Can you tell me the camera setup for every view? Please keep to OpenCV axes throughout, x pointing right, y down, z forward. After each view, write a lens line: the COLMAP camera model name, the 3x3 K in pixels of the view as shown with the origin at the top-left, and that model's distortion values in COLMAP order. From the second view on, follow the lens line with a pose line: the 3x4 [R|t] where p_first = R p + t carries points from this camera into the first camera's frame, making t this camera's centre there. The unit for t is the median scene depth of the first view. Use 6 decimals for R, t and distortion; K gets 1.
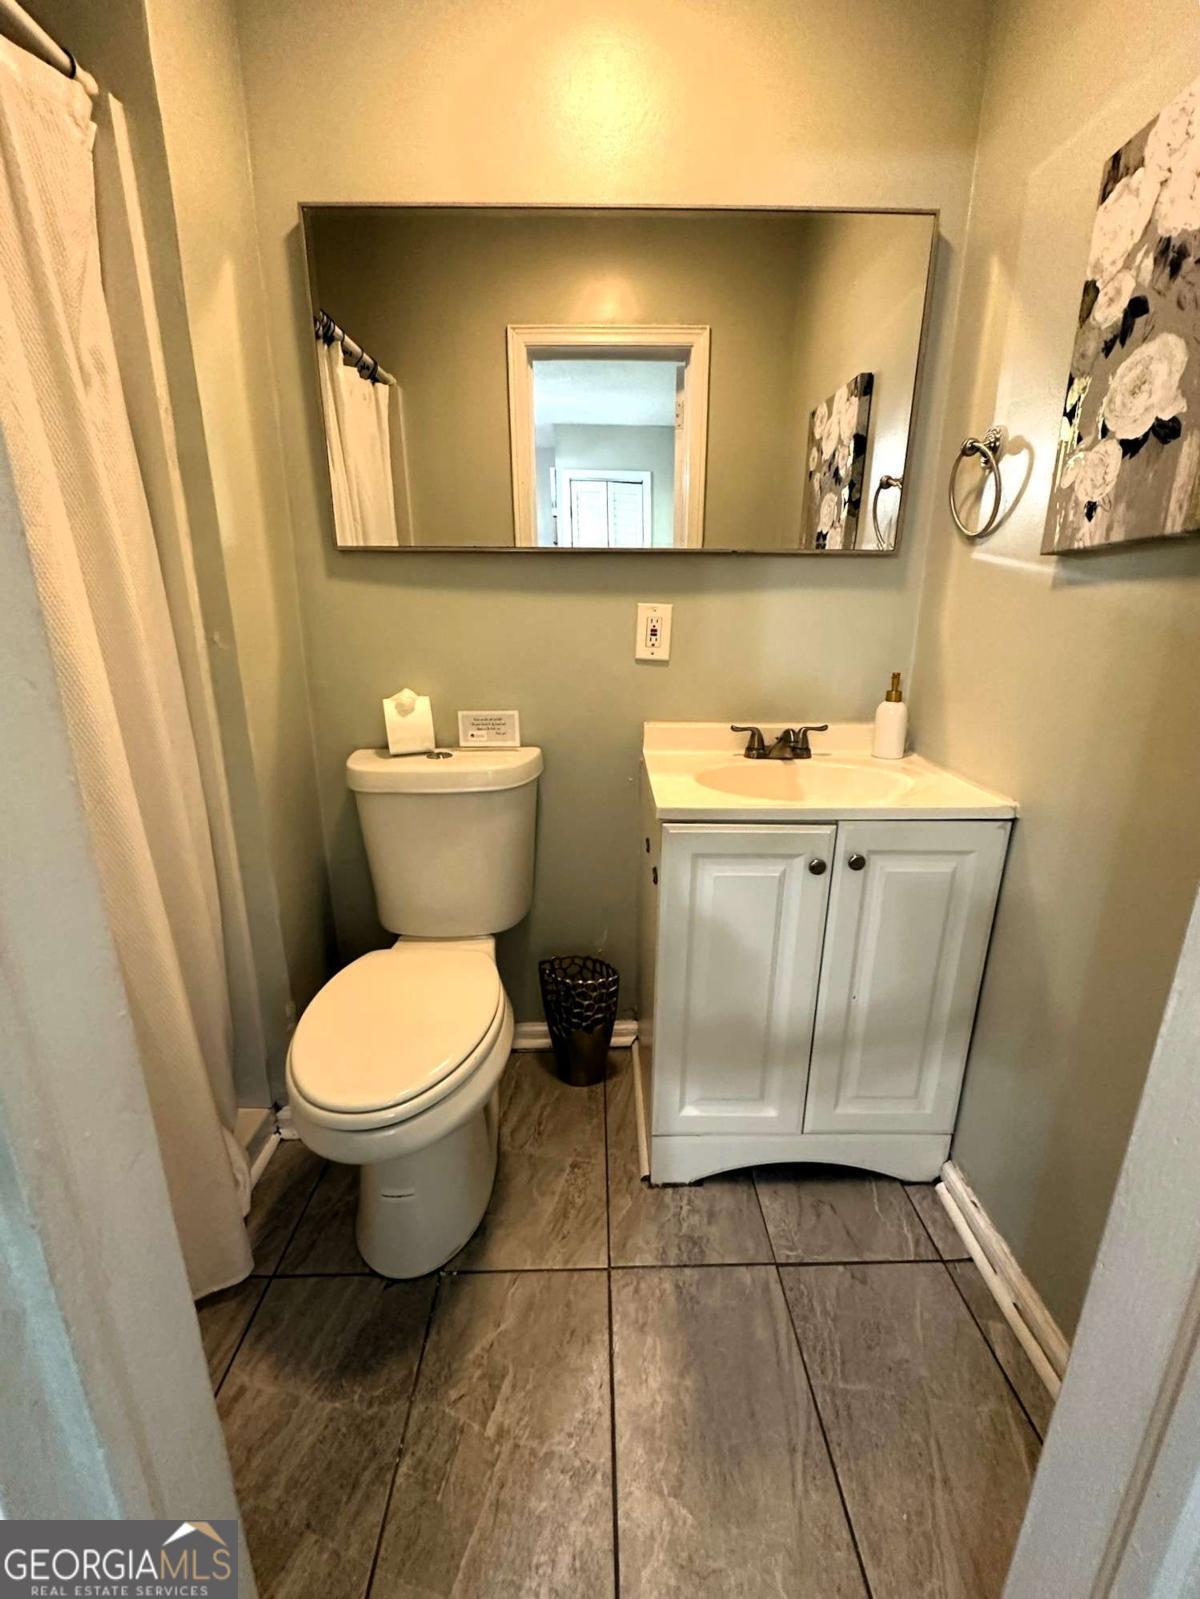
lens RADIAL K [[643.5, 0, 600.0], [0, 643.5, 799.5], [0, 0, 1]] dist [-0.044239, 0.000004]
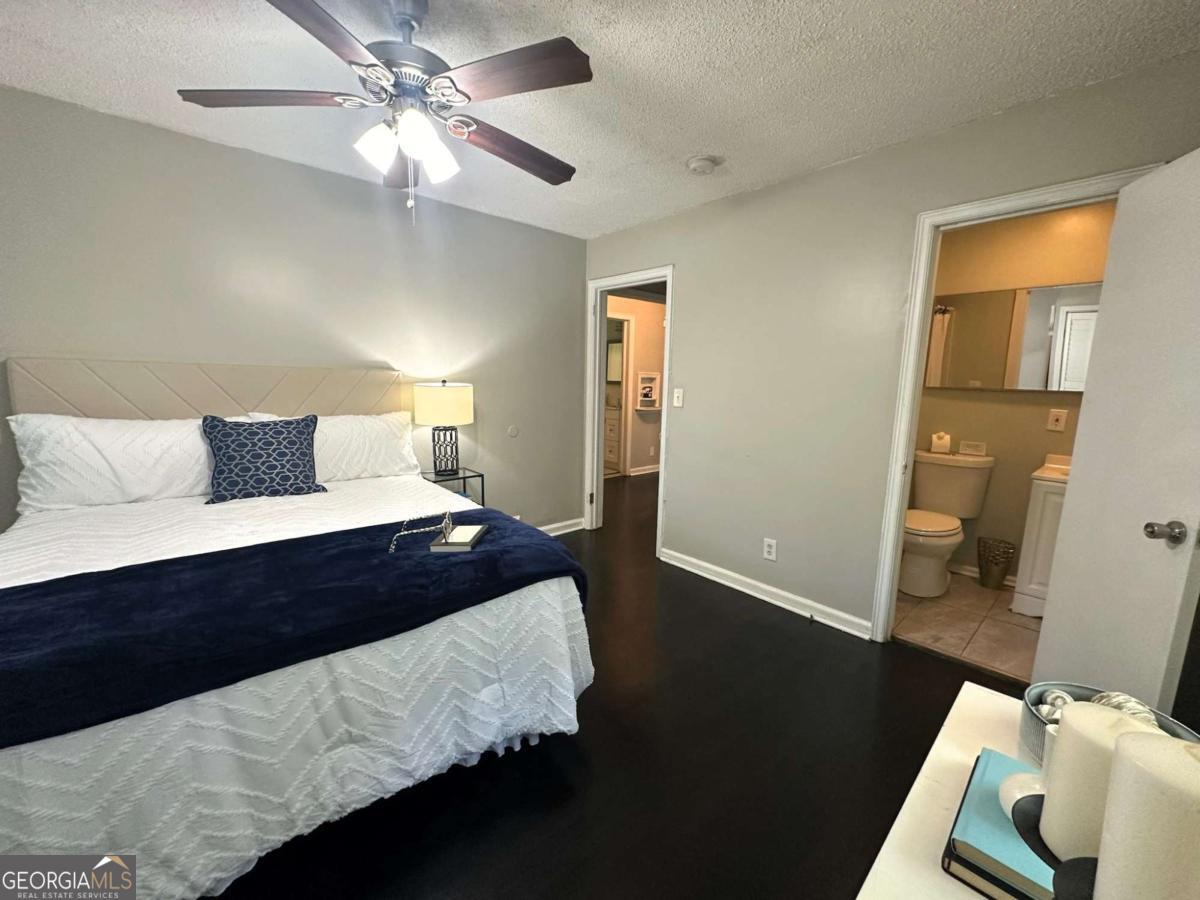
lens RADIAL K [[477.7, 0, 600.0], [0, 477.7, 450.0], [0, 0, 1]] dist [-0.000817, -0.000151]
pose [[0.659677, 0.128438, -0.740493, 0.315542], [-0.214658, 0.976444, -0.021867, 0.309919], [0.720242, 0.173378, 0.671708, -1.674009]]
